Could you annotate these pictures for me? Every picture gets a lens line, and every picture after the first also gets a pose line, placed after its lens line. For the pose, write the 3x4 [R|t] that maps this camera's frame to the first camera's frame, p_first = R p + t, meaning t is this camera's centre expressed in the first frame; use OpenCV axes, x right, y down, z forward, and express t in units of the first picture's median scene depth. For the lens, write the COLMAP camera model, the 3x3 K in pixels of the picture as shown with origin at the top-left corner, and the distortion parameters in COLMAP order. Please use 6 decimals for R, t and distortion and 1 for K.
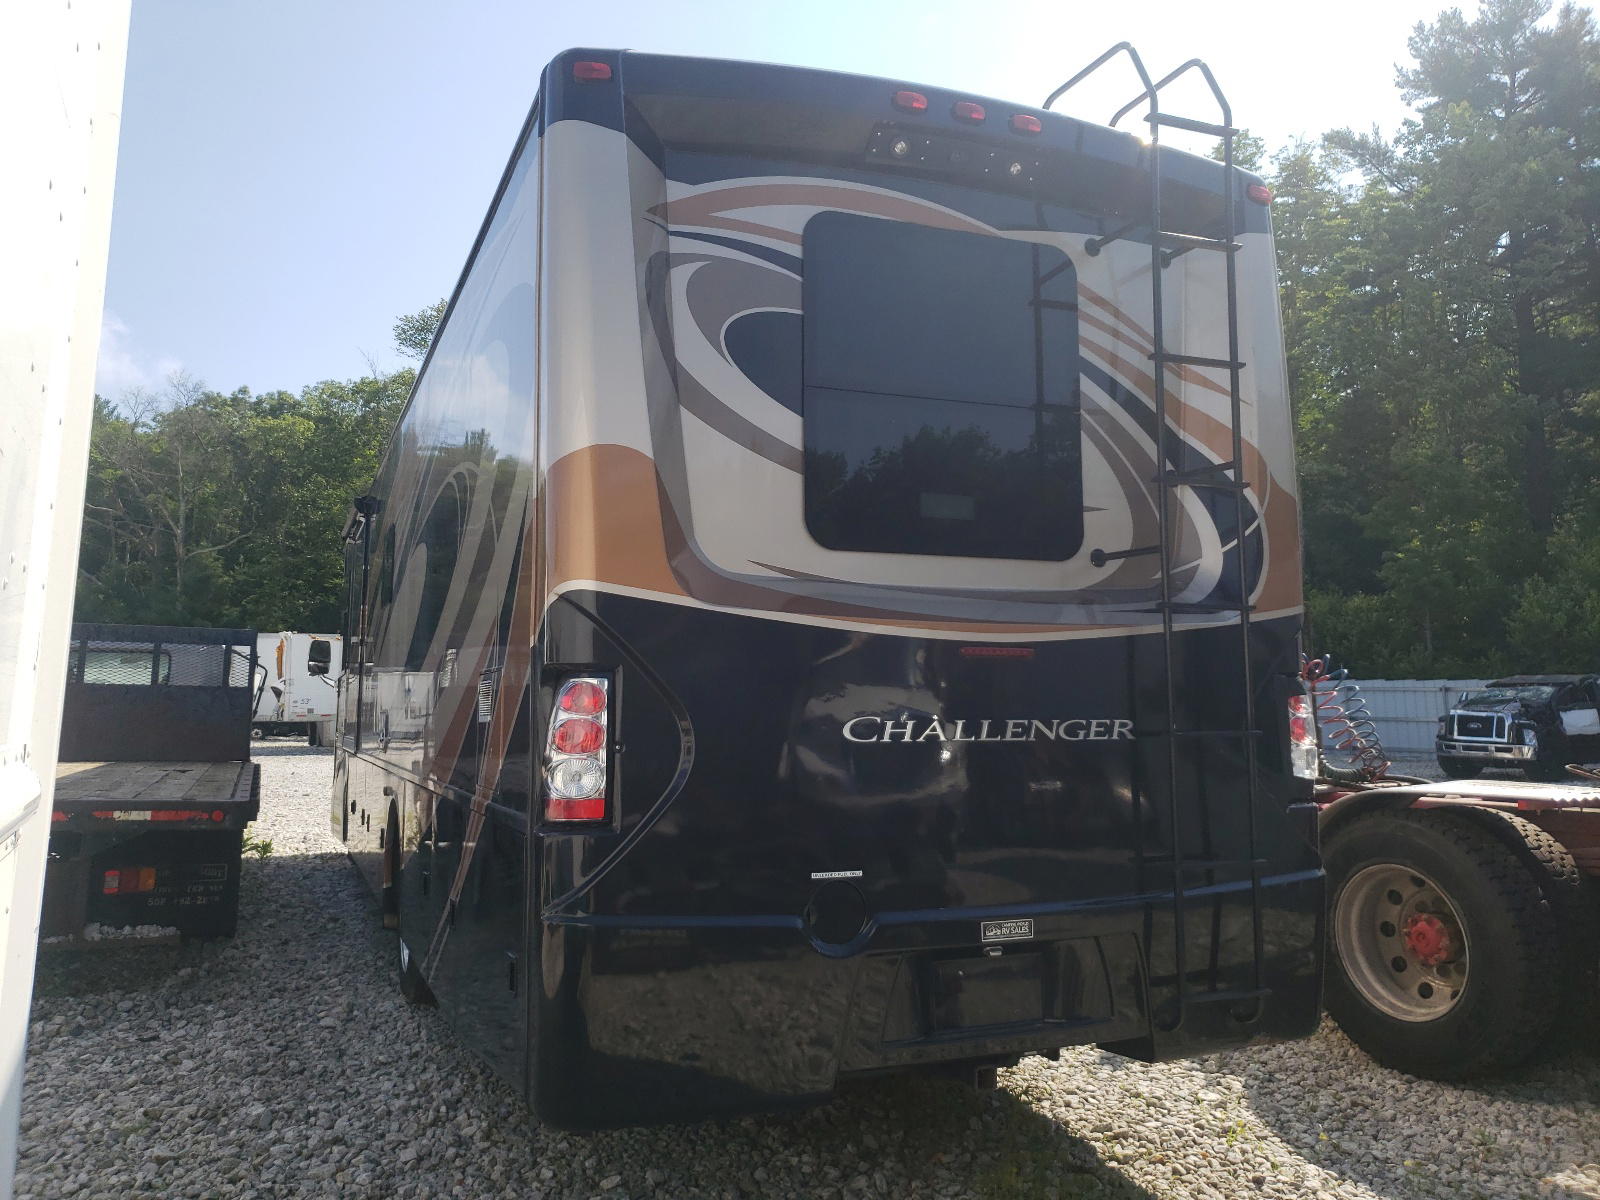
lens RADIAL K [[1252.4, 0, 792.2], [0, 1252.4, 592.0], [0, 0, 1]] dist [-0.015619, 0.044581]
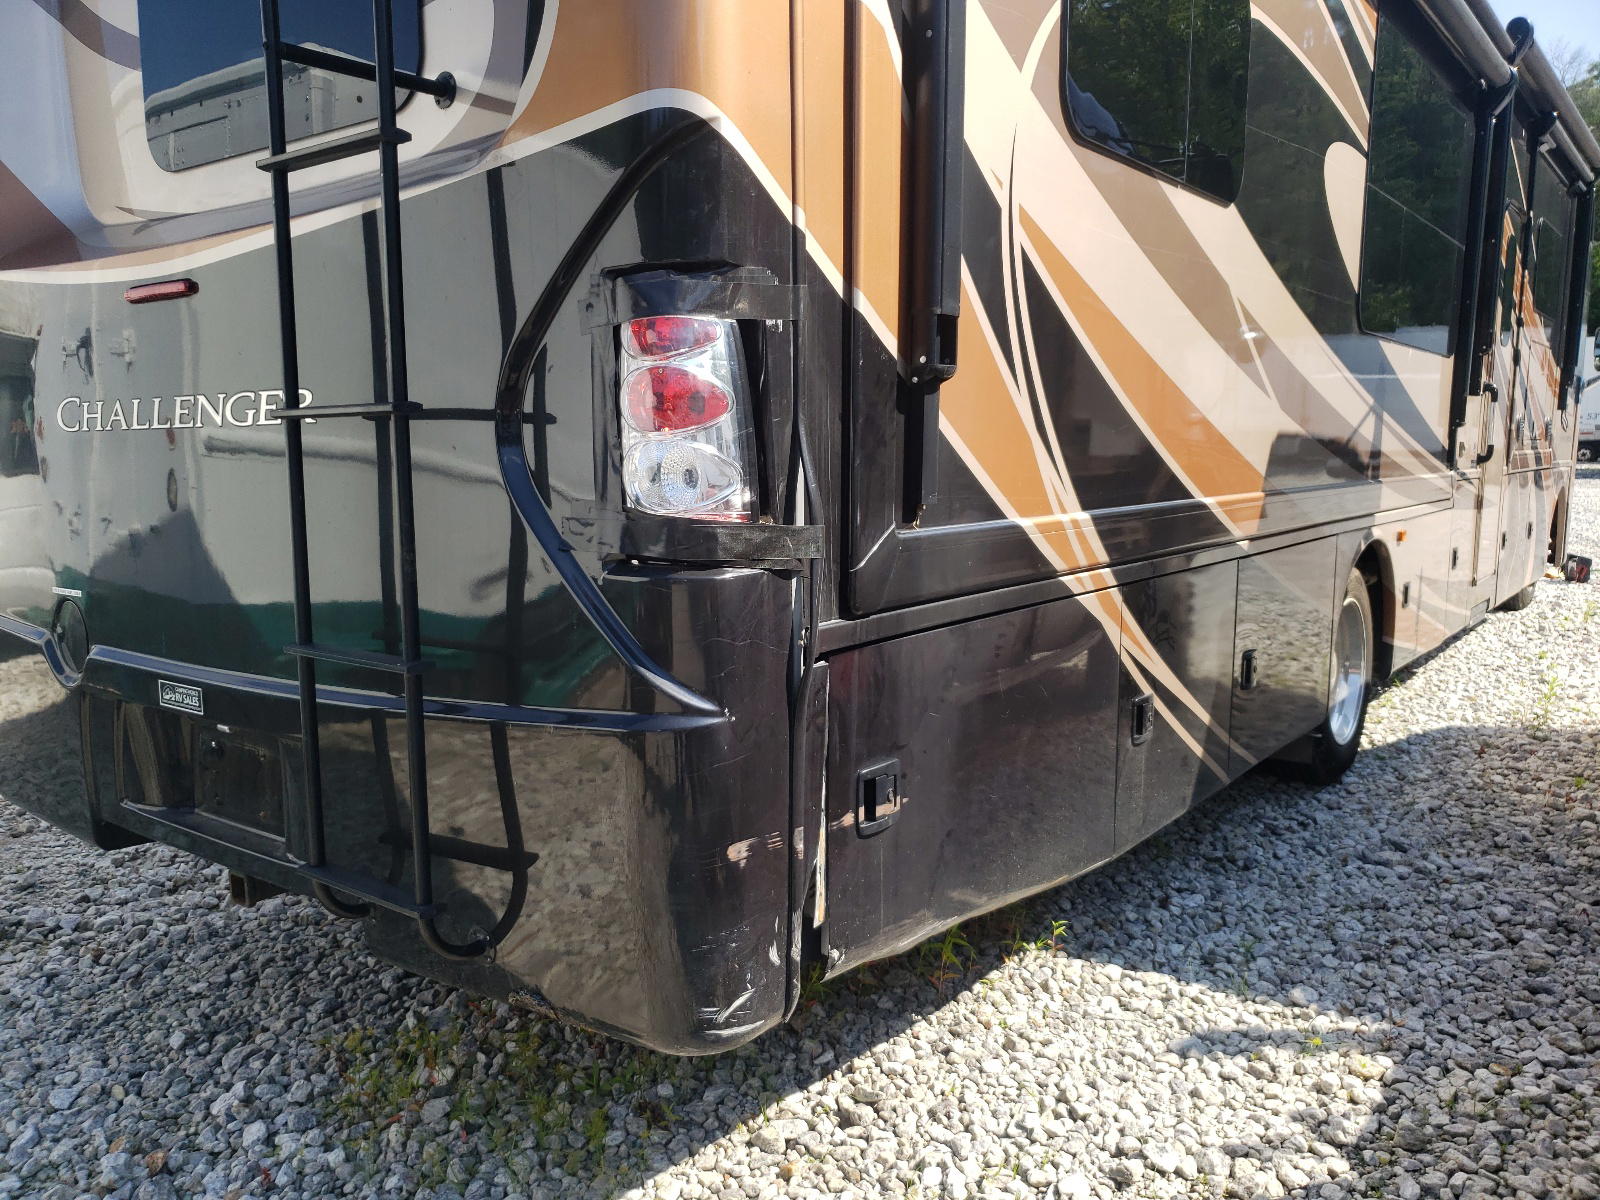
lens RADIAL K [[1252.4, 0, 792.2], [0, 1252.4, 592.0], [0, 0, 1]] dist [-0.015619, 0.044581]
pose [[0.546213, 0.090670, -0.832725, 0.879312], [0.094185, 0.981172, 0.168612, 0.119155], [0.832334, -0.170528, 0.527390, 0.880903]]
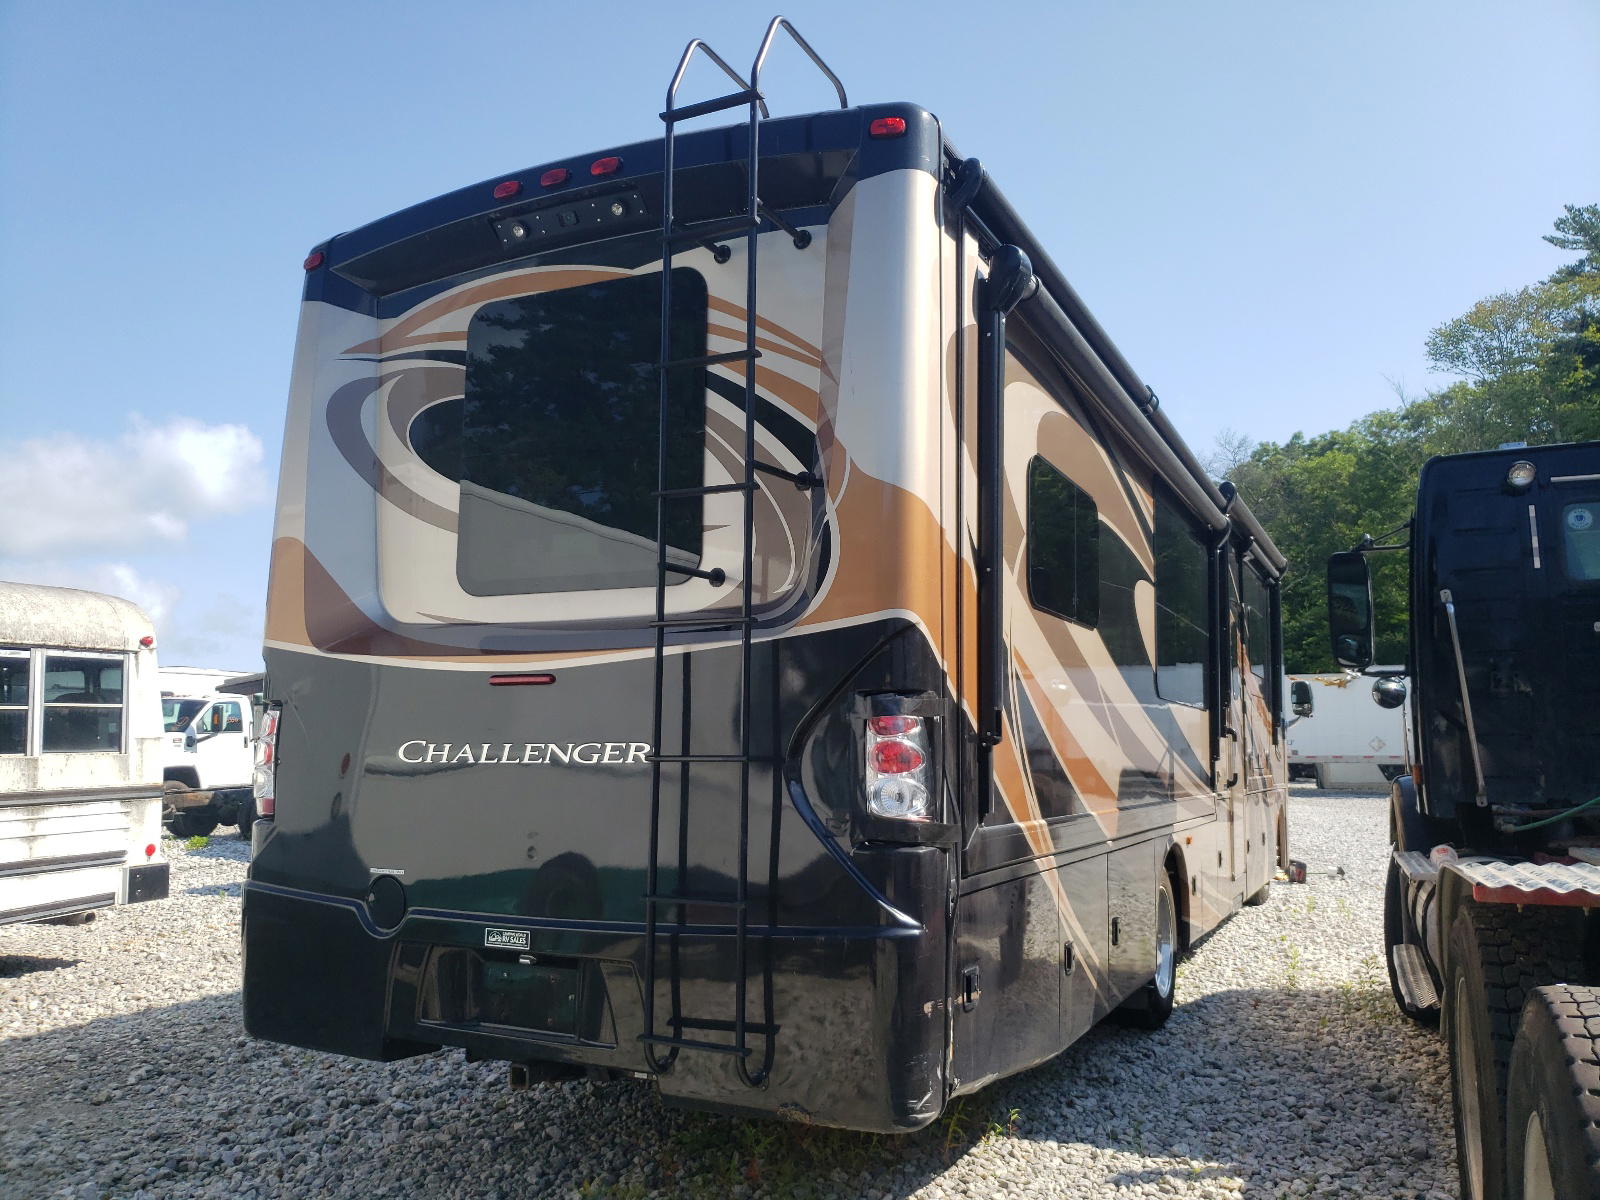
lens RADIAL K [[1252.4, 0, 792.2], [0, 1252.4, 592.0], [0, 0, 1]] dist [-0.015619, 0.044581]
pose [[0.695673, -0.090974, -0.712575, 1.067095], [0.067122, 0.995841, -0.061609, 0.053206], [0.715216, -0.004969, 0.698886, 0.407562]]
